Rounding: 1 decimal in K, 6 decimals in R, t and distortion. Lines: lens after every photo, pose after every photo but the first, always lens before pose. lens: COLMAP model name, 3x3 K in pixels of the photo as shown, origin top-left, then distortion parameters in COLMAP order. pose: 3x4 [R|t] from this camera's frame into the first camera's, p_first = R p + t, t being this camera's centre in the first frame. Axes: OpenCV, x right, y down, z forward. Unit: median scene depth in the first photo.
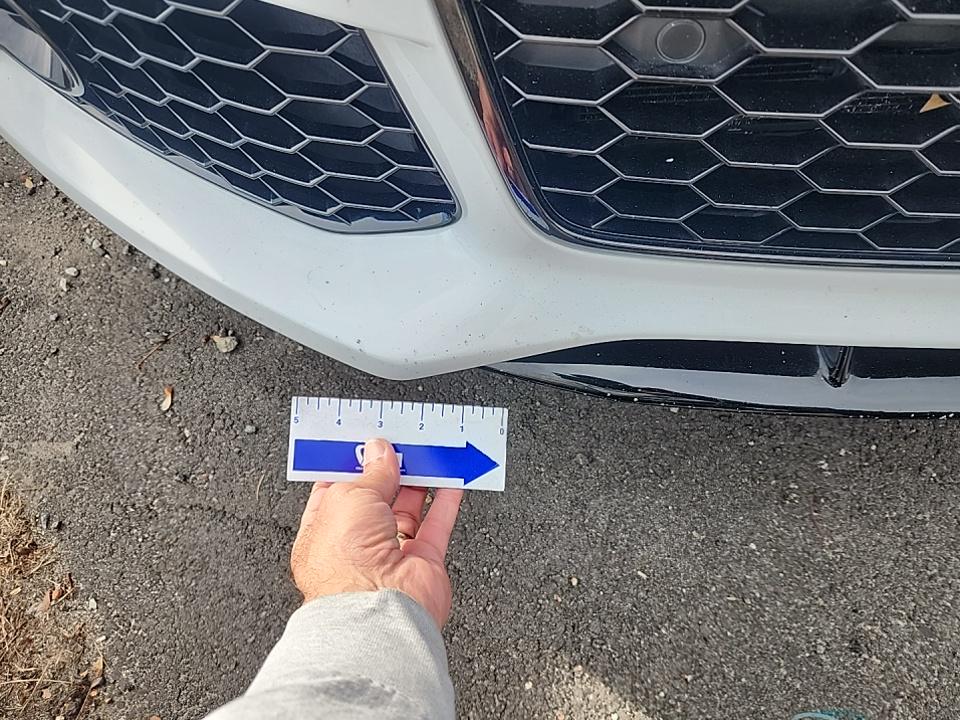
lens RADIAL K [[647.3, 0, 483.4], [0, 647.3, 358.9], [0, 0, 1]] dist [0.032069, -0.021812]
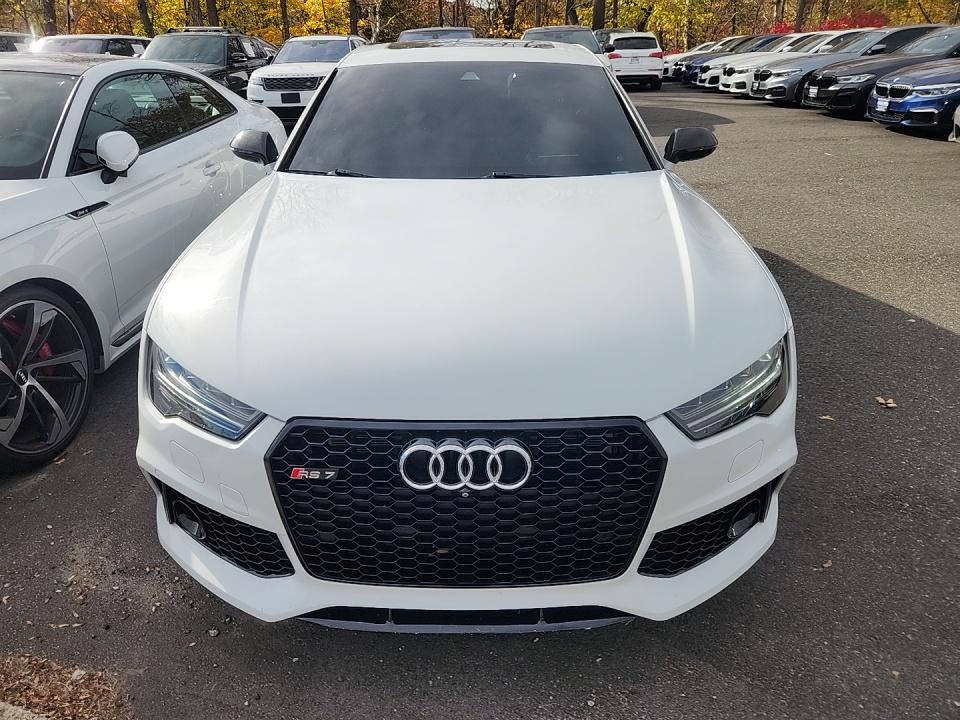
lens RADIAL K [[647.3, 0, 481.1], [0, 647.3, 353.3], [0, 0, 1]] dist [0.032069, -0.021812]
pose [[0.999227, 0.038478, 0.008059, 0.609390], [-0.025910, 0.798765, -0.601084, 0.636485], [-0.029566, 0.600411, 0.799145, -1.795656]]
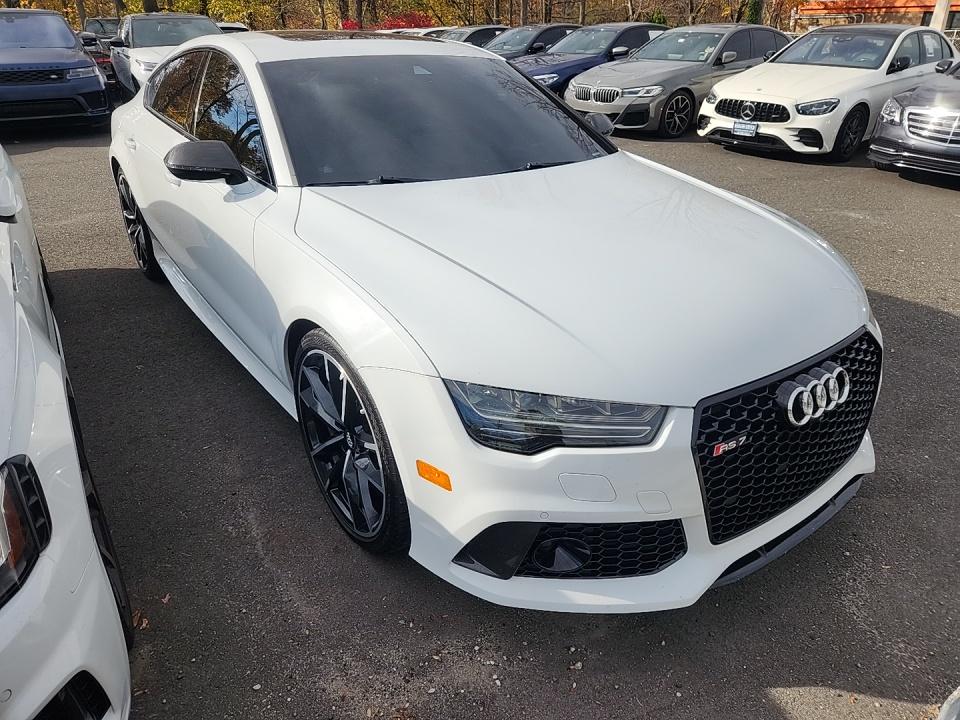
lens RADIAL K [[647.3, 0, 481.4], [0, 647.3, 362.8], [0, 0, 1]] dist [0.032069, -0.021812]
pose [[0.802901, -0.217884, 0.554867, -1.860278], [0.505177, 0.742839, -0.439302, 0.022801], [-0.316460, 0.633021, 0.706496, -1.348352]]
